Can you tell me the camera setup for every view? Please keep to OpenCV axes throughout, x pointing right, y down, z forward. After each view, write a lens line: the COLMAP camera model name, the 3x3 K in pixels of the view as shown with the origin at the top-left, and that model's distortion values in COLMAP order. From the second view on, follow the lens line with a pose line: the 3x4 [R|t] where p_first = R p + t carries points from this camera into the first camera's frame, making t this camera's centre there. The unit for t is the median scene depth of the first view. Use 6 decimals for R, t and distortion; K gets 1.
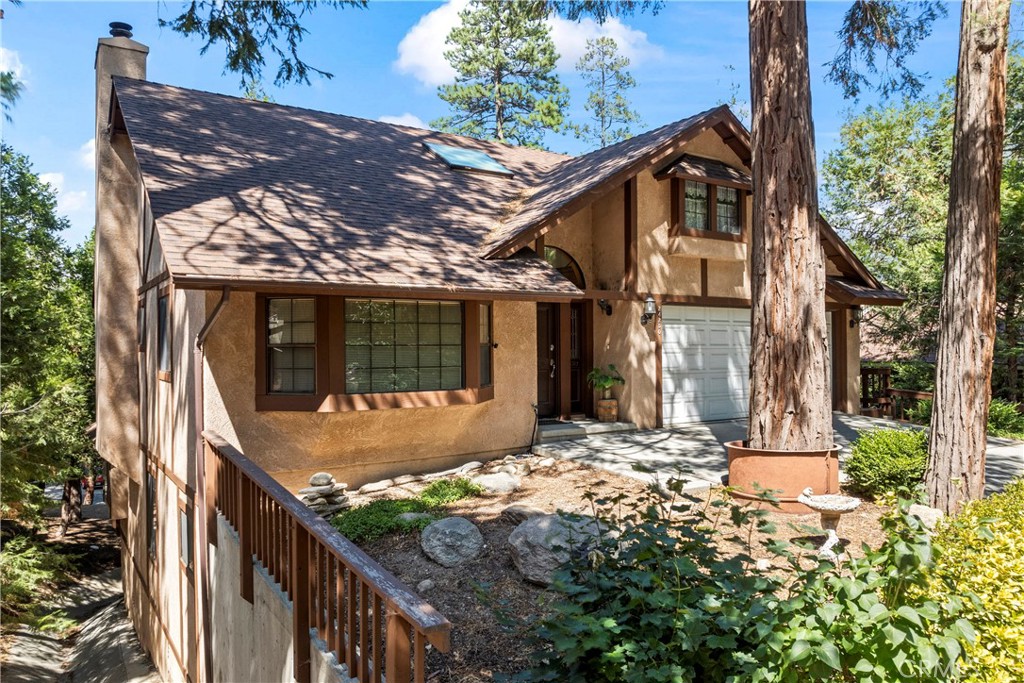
lens RADIAL K [[718.3, 0, 512.0], [0, 718.3, 341.5], [0, 0, 1]] dist [-0.029825, -0.001908]
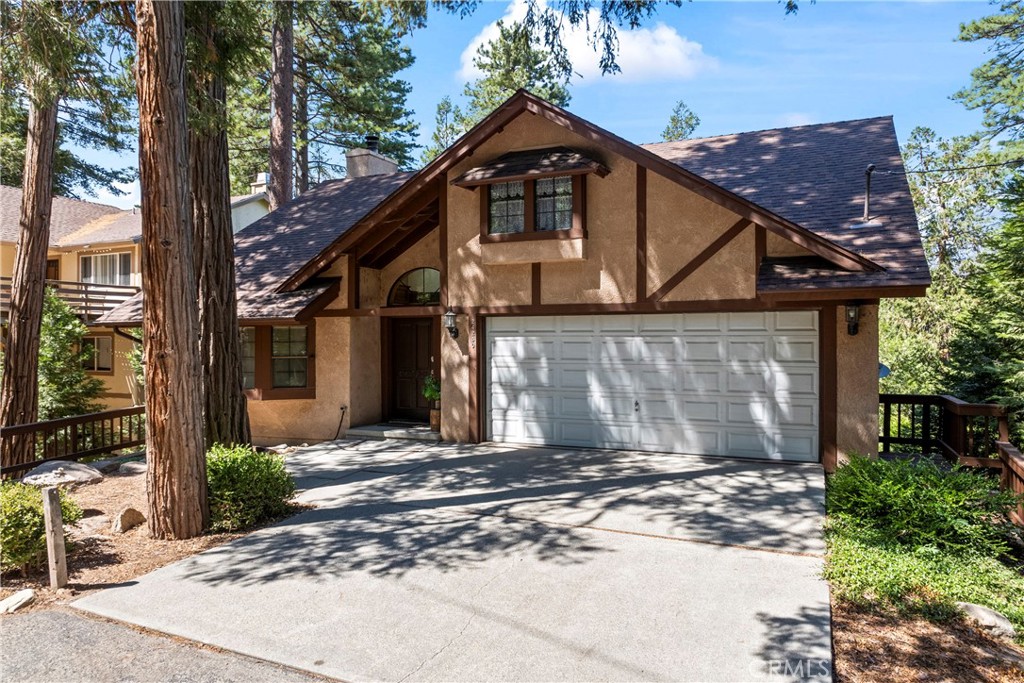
lens RADIAL K [[718.3, 0, 512.0], [0, 718.3, 341.5], [0, 0, 1]] dist [-0.029825, -0.001908]
pose [[0.531909, 0.000630, -0.846801, 1.036872], [0.003635, 0.999989, 0.003028, -0.020266], [0.846794, -0.004688, 0.531900, 0.510368]]
